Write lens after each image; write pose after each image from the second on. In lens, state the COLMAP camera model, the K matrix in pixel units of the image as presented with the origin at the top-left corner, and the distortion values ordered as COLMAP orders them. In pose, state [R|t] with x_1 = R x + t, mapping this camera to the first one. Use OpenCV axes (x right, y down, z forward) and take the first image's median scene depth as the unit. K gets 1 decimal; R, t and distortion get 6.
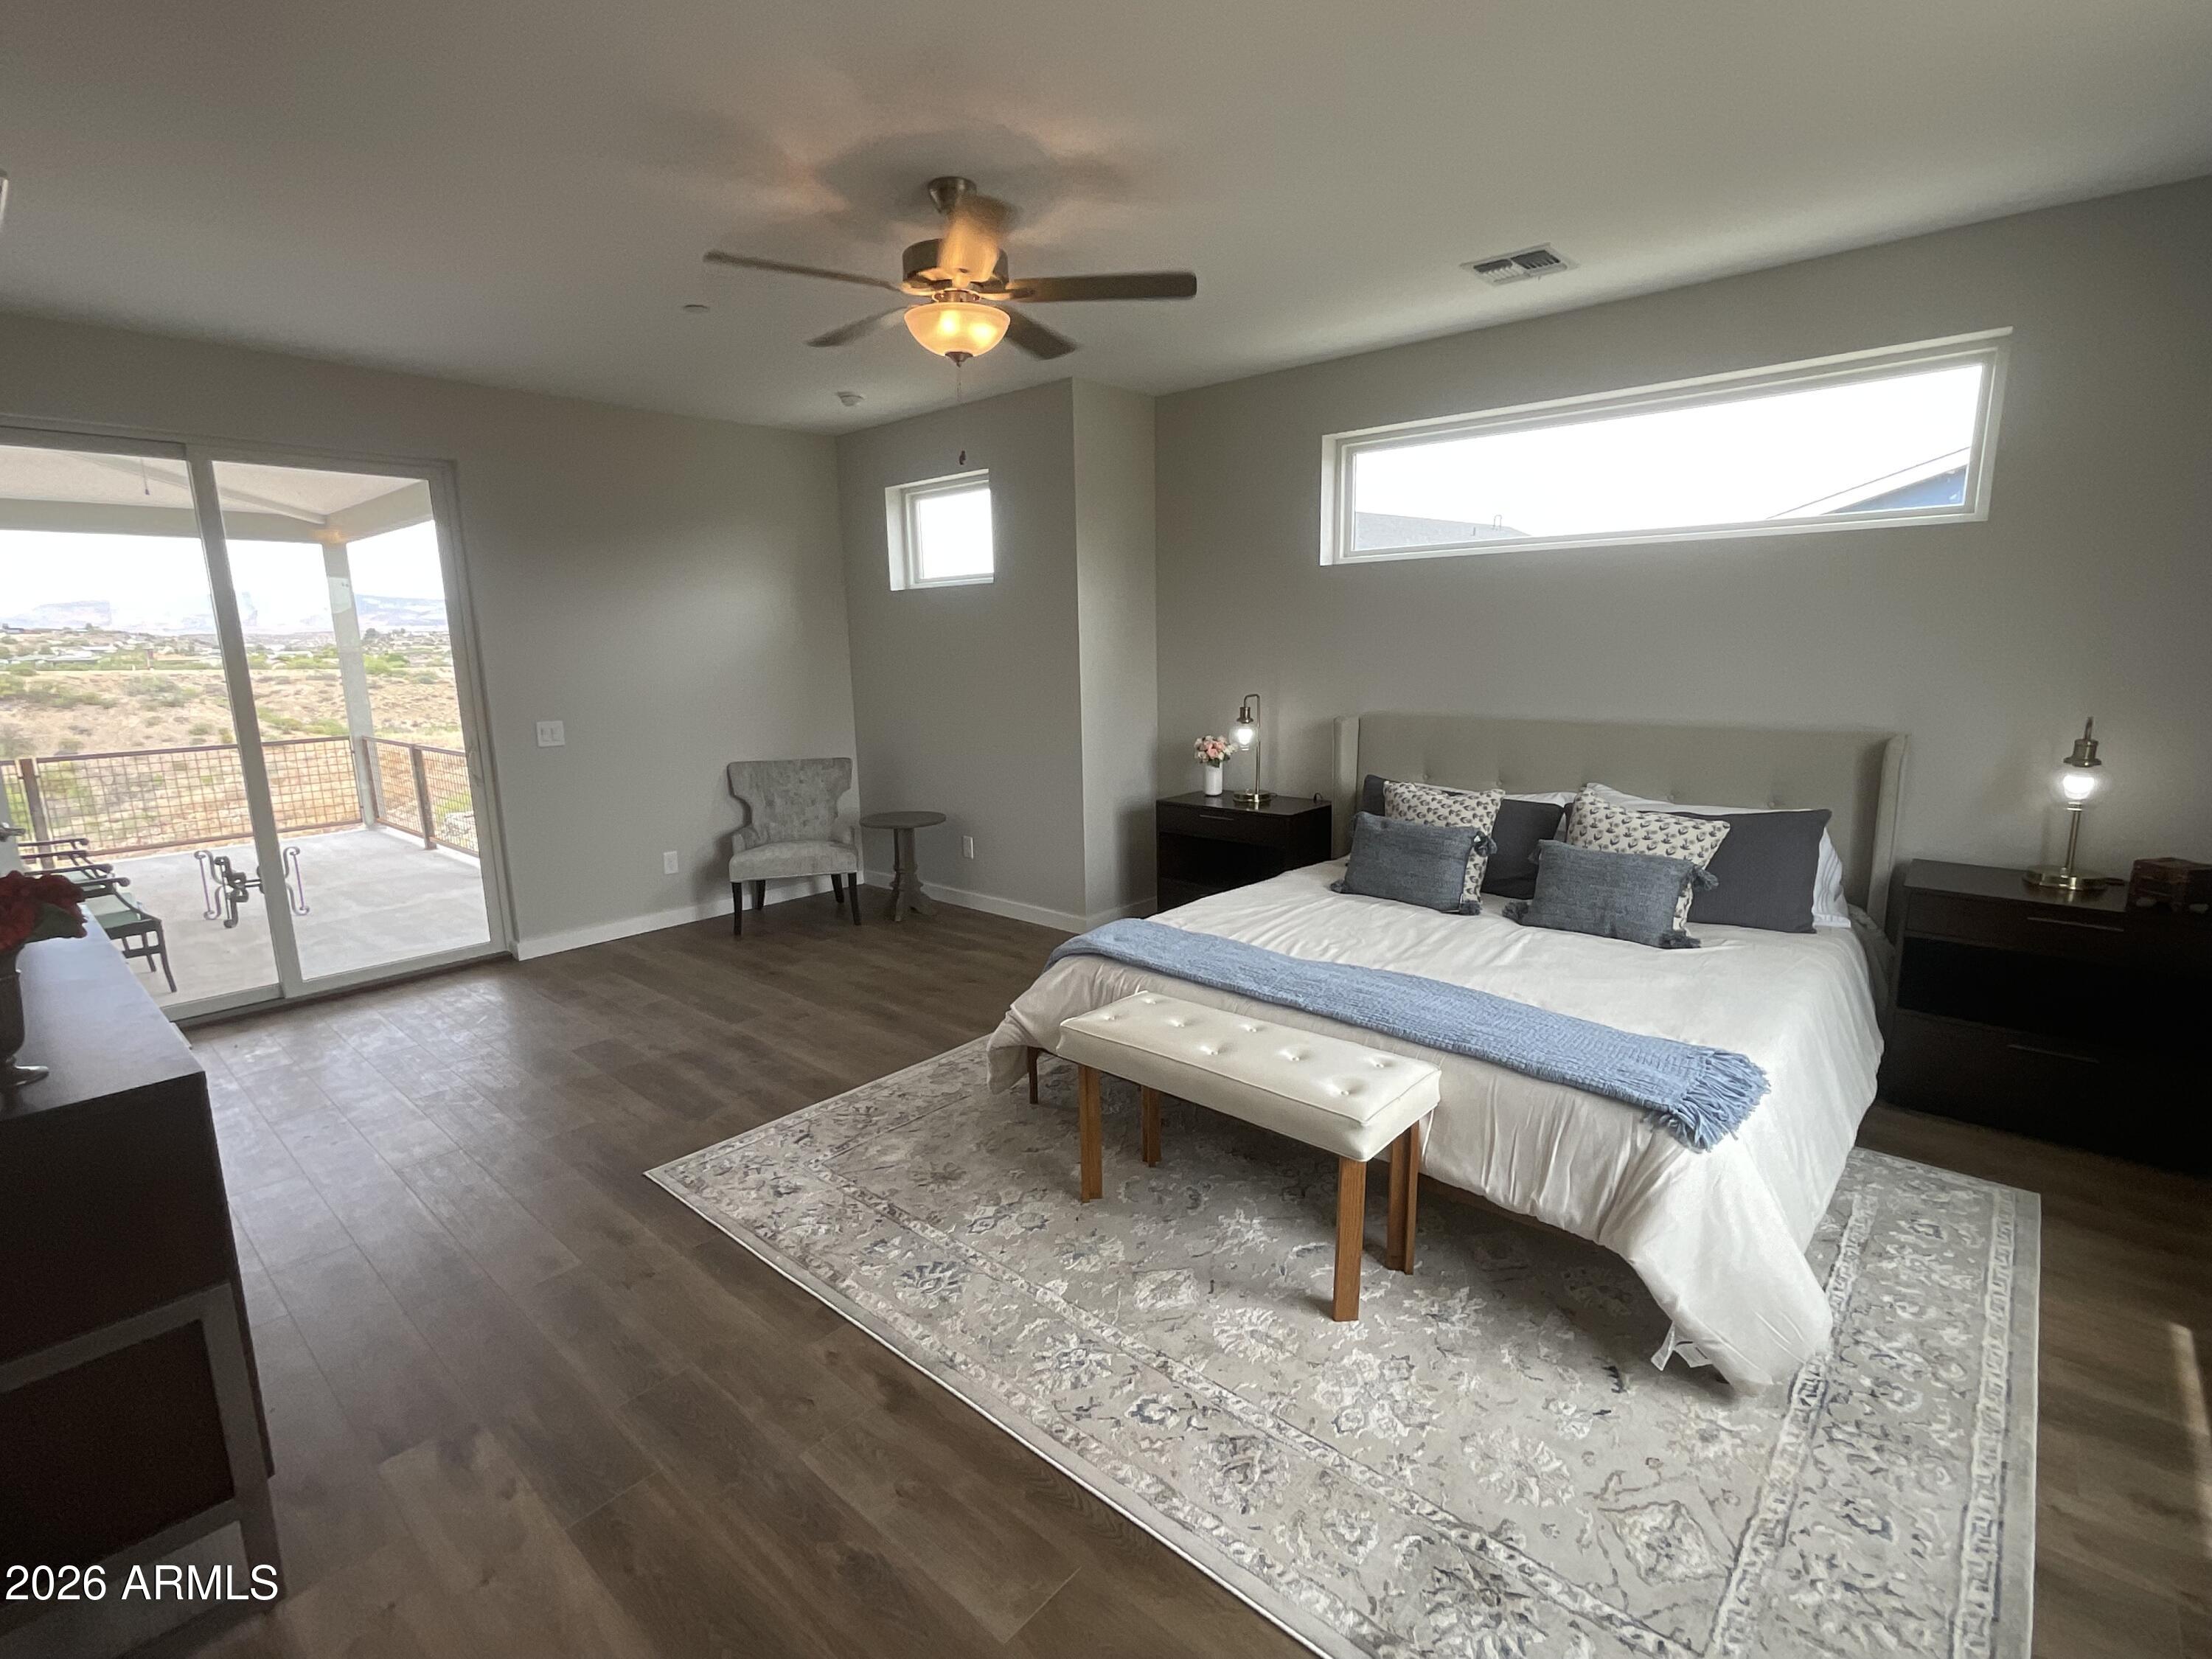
lens RADIAL K [[1019.1, 0, 1112.0], [0, 1019.1, 831.3], [0, 0, 1]] dist [-0.011017, 0.001155]
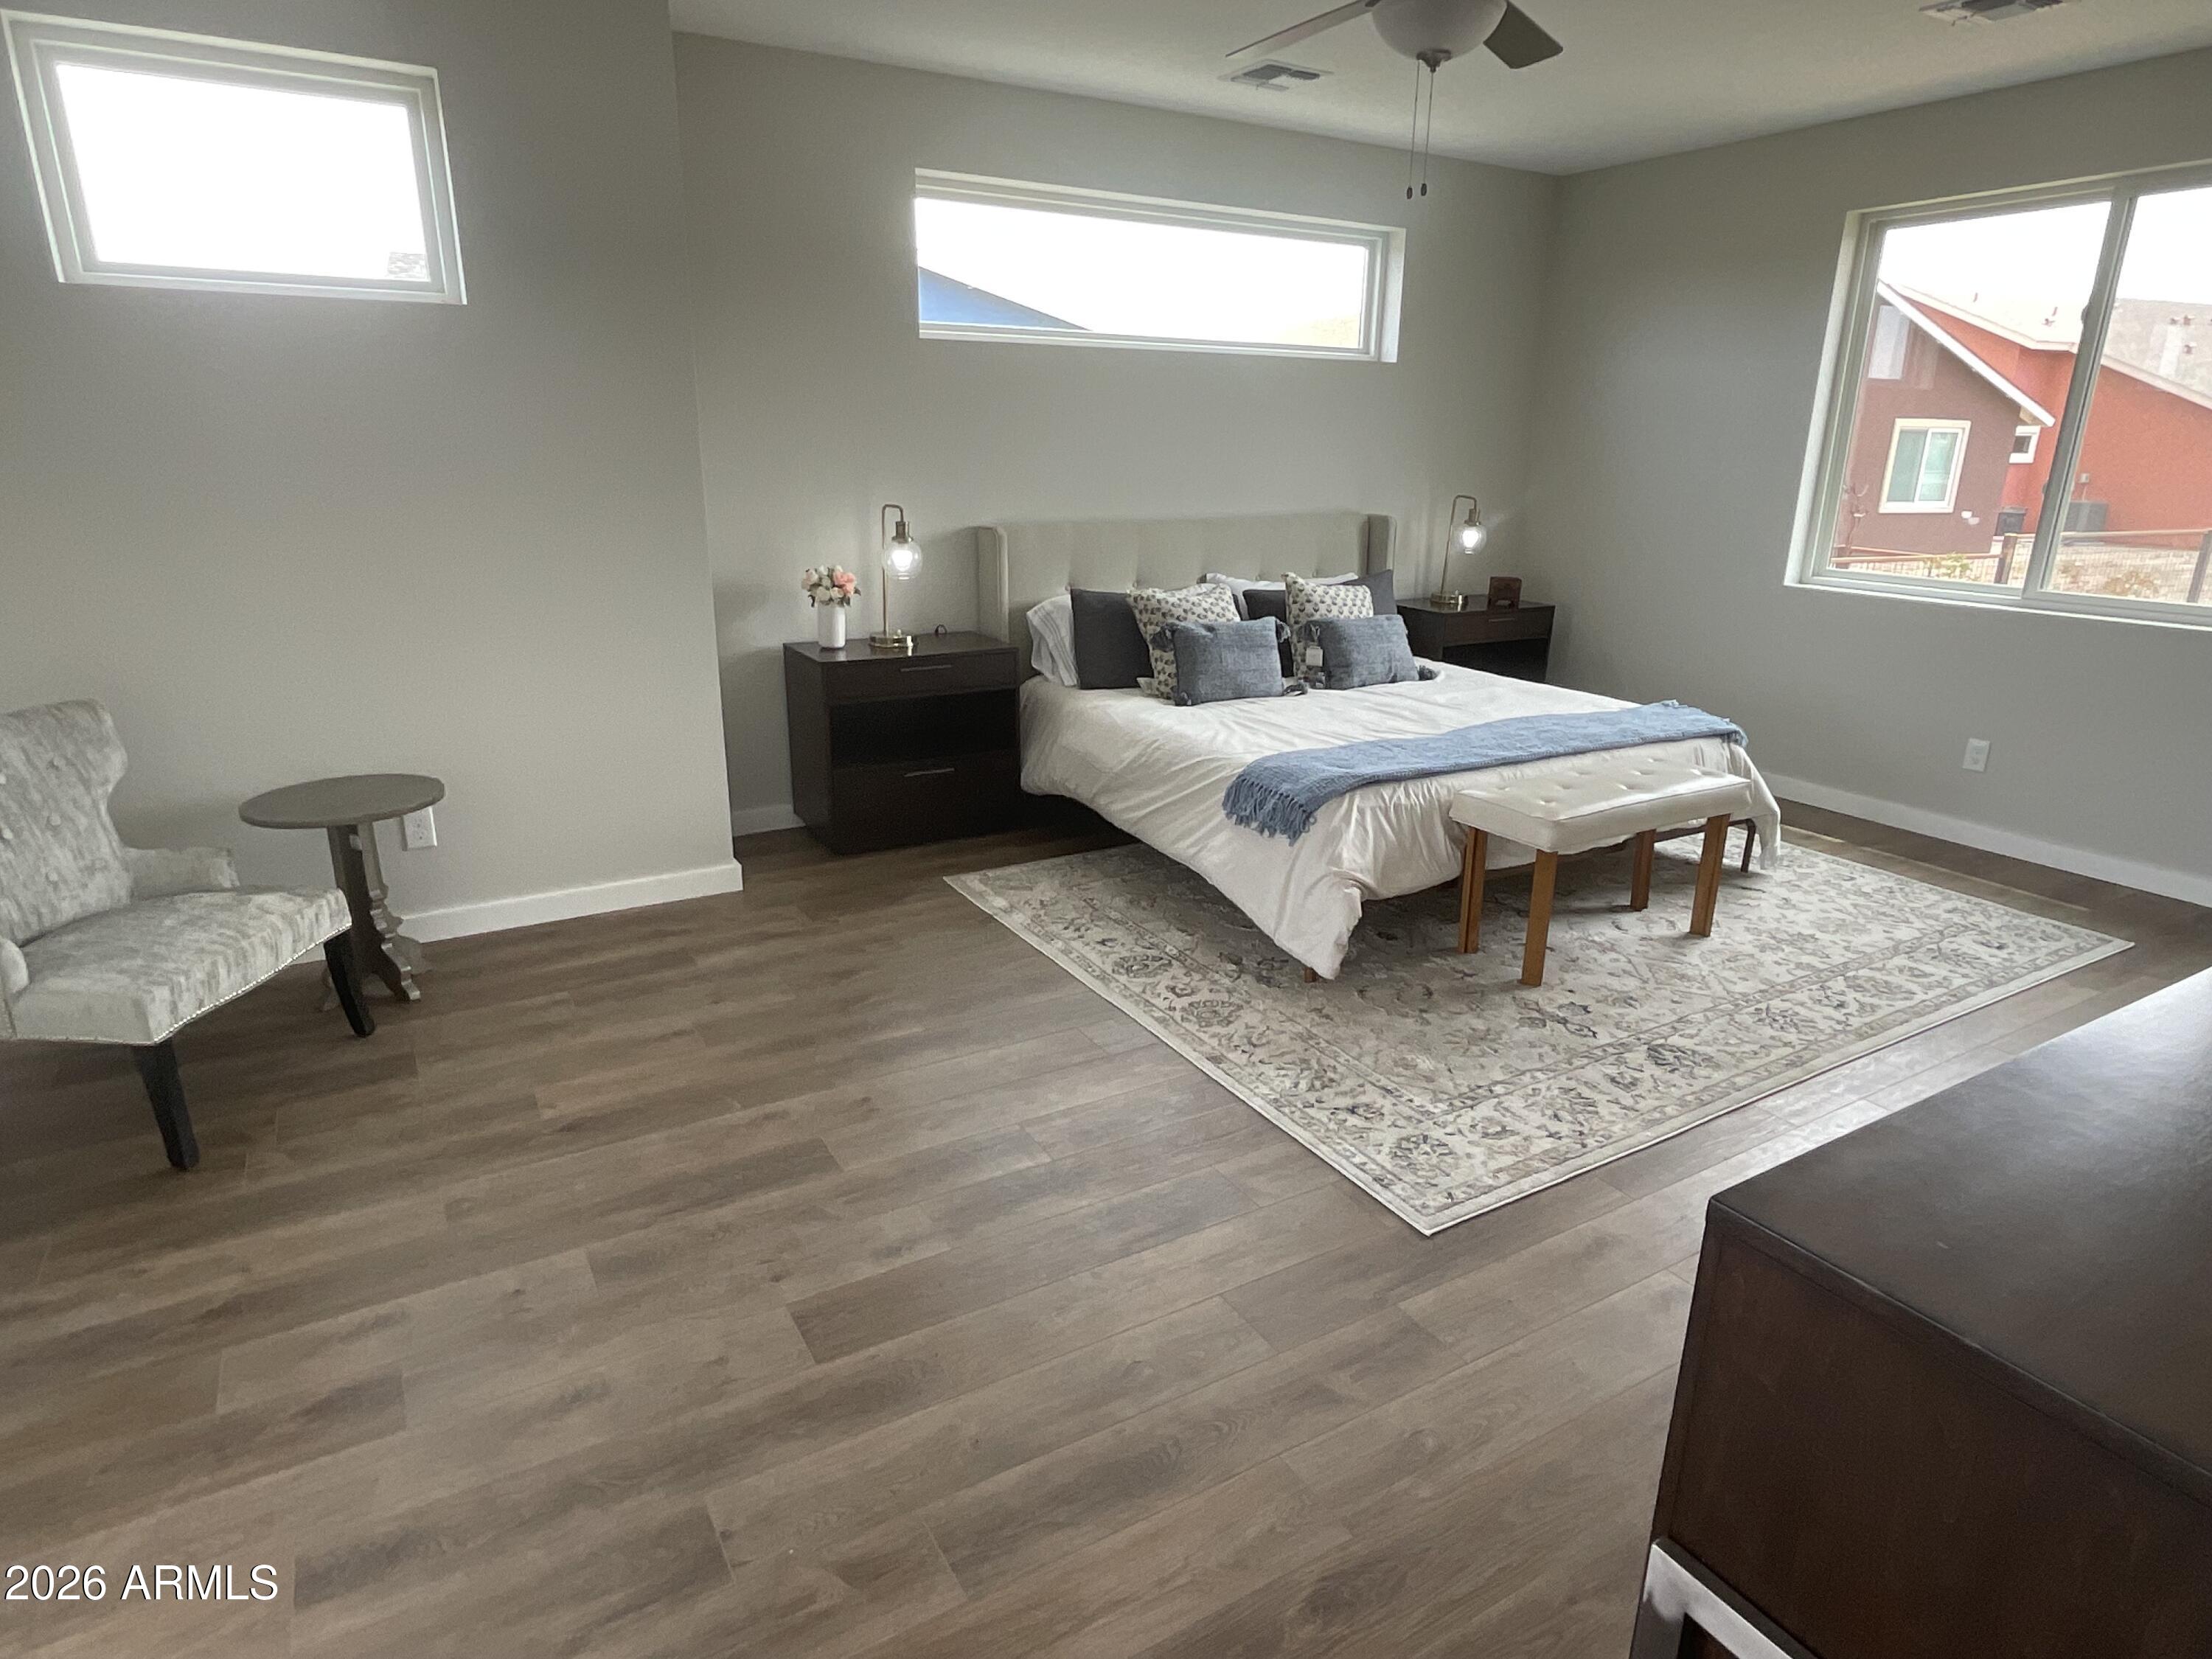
lens RADIAL K [[1273.4, 0, 1123.3], [0, 1273.4, 827.5], [0, 0, 1]] dist [-0.010984, 0.002529]
pose [[0.309450, -0.265798, 0.913013, -0.708175], [0.153072, 0.961543, 0.228045, -0.086991], [-0.938515, 0.069188, 0.338236, 0.505499]]
